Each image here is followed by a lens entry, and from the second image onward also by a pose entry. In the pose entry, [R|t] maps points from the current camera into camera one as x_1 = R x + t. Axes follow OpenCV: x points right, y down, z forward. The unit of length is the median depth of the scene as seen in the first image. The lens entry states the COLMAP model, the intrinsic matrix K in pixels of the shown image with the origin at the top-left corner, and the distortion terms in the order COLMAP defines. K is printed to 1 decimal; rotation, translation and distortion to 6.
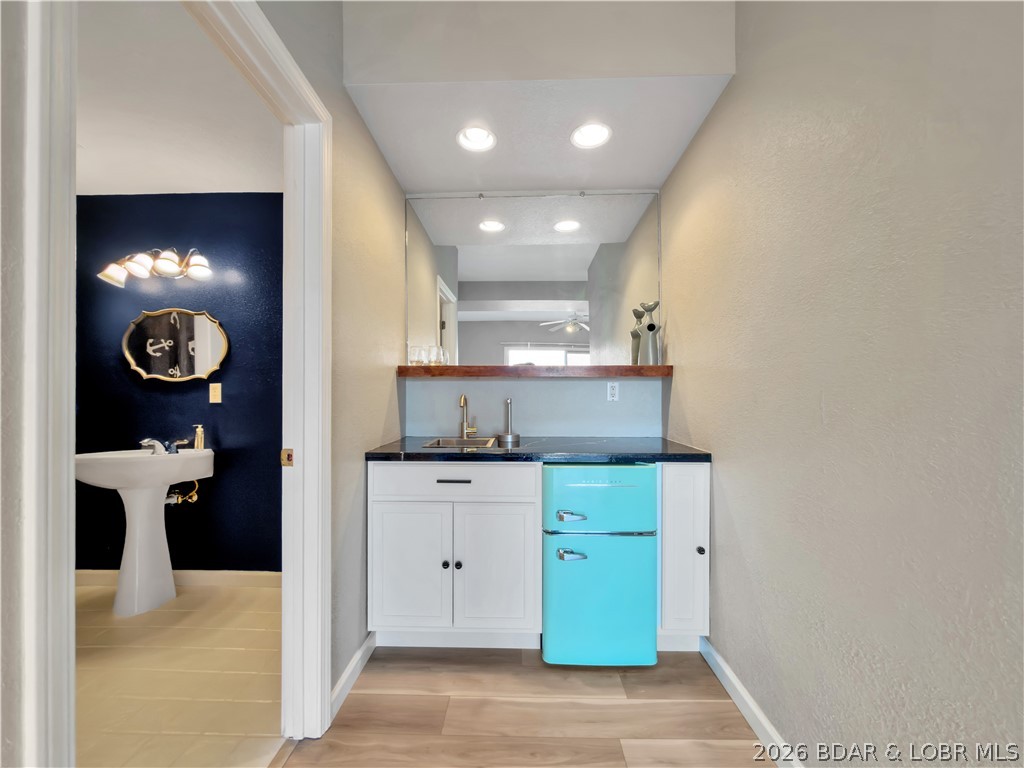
lens RADIAL K [[417.1, 0, 512.0], [0, 417.1, 384.0], [0, 0, 1]] dist [-0.000543, -0.000127]
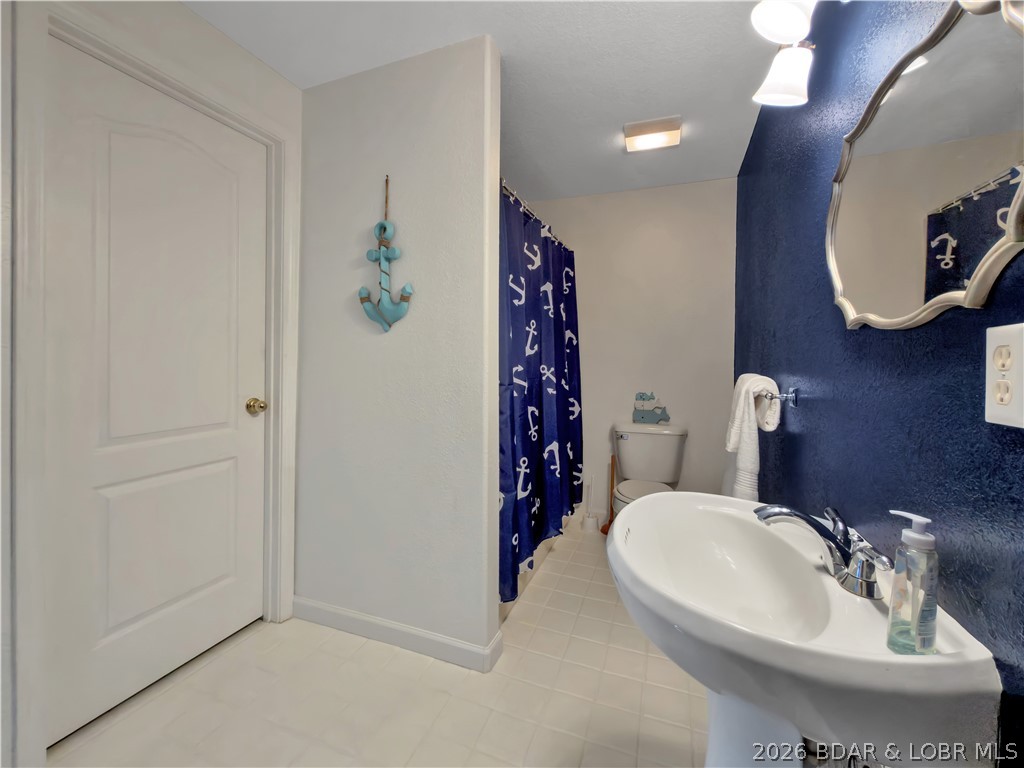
lens RADIAL K [[416.8, 0, 513.8], [0, 416.8, 373.5], [0, 0, 1]] dist [-0.000013, -0.000006]
pose [[-0.325912, 0.028893, -0.944959, -0.453439], [0.010947, 0.999581, 0.026787, 0.013505], [0.945337, -0.001615, -0.326092, 0.839668]]
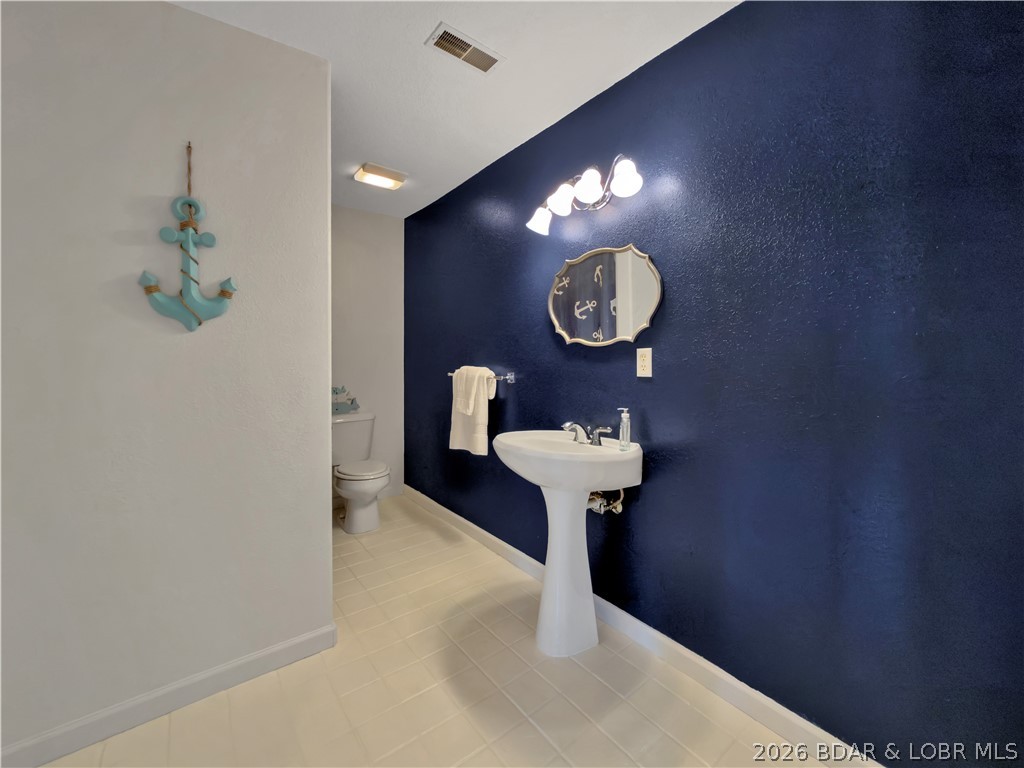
lens RADIAL K [[417.1, 0, 512.0], [0, 417.1, 384.0], [0, 0, 1]] dist [-0.000543, -0.000127]
pose [[0.631895, 0.050693, -0.773394, -0.316775], [0.020860, 0.996385, 0.082353, -0.003875], [0.774773, -0.068172, 0.628553, 0.399096]]
